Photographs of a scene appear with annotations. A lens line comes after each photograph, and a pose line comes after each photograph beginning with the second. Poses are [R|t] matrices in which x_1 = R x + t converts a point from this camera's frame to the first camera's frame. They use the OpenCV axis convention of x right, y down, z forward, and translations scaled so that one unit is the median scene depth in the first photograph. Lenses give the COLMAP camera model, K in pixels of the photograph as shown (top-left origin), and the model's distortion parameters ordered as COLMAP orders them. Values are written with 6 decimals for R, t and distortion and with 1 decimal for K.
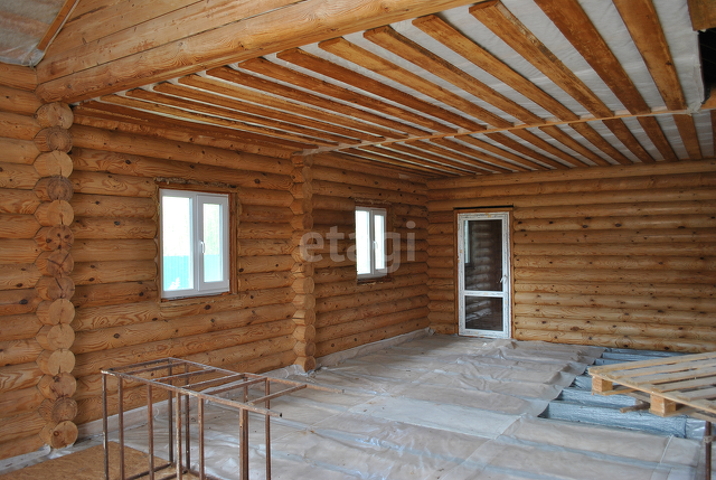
lens RADIAL K [[564.2, 0, 359.7], [0, 564.2, 239.4], [0, 0, 1]] dist [-0.088302, 0.016904]
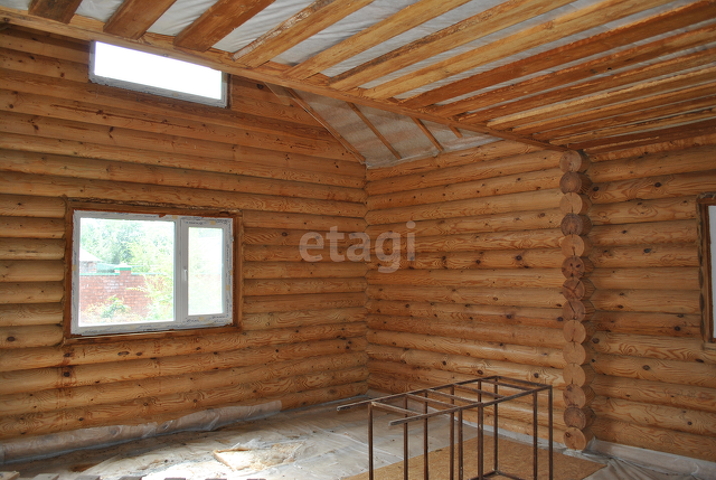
lens RADIAL K [[564.2, 0, 358.5], [0, 564.2, 239.3], [0, 0, 1]] dist [-0.088302, 0.016904]
pose [[-0.277741, -0.042551, -0.959713, 0.385109], [0.013362, 0.998751, -0.048149, -0.005832], [0.960563, -0.026196, -0.276825, 0.484531]]
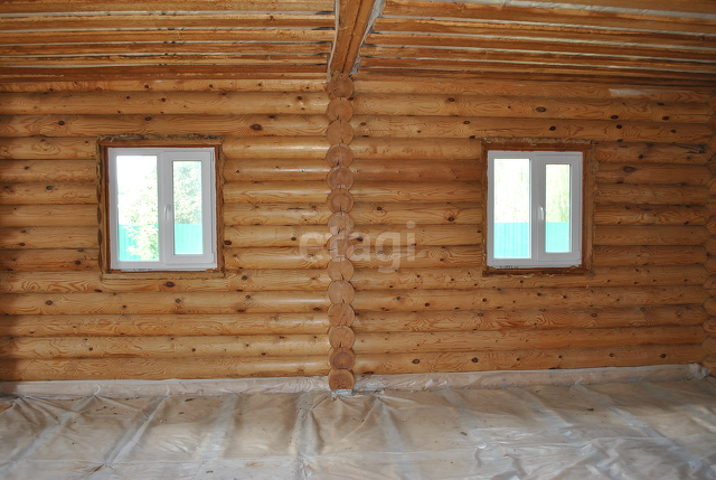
lens RADIAL K [[564.2, 0, 357.8], [0, 564.2, 236.4], [0, 0, 1]] dist [-0.088302, 0.016904]
pose [[0.622300, 0.044493, -0.781514, 0.405013], [0.000473, 0.998362, 0.057216, 0.000703], [0.782779, -0.035976, 0.621259, 0.508292]]
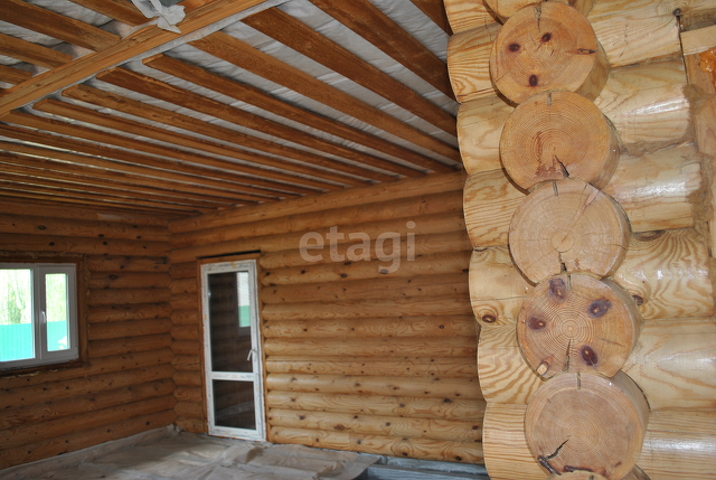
lens RADIAL K [[564.2, 0, 360.8], [0, 564.2, 238.2], [0, 0, 1]] dist [-0.088302, 0.016904]
pose [[0.997439, -0.047281, 0.053664, 0.416127], [0.051735, 0.995046, -0.084899, -0.009545], [-0.049384, 0.087458, 0.994943, 0.325409]]
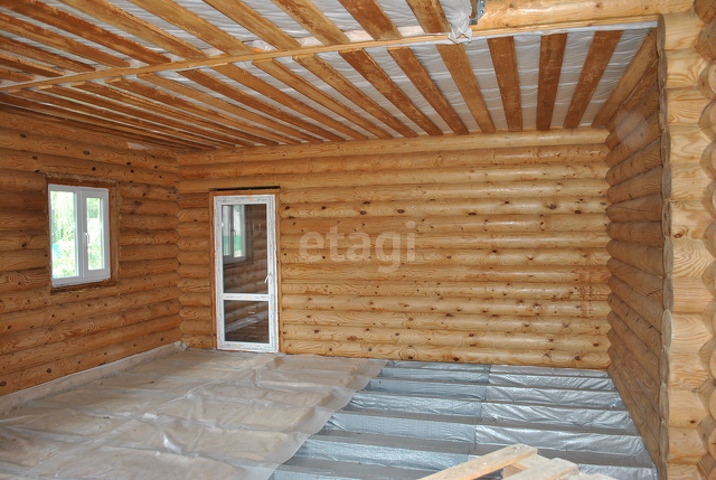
lens RADIAL K [[564.2, 0, 362.1], [0, 564.2, 236.1], [0, 0, 1]] dist [-0.088302, 0.016904]
pose [[0.956683, -0.008813, 0.290998, 0.174429], [0.003482, 0.999817, 0.018833, -0.004699], [-0.291110, -0.017004, 0.956538, 0.225237]]
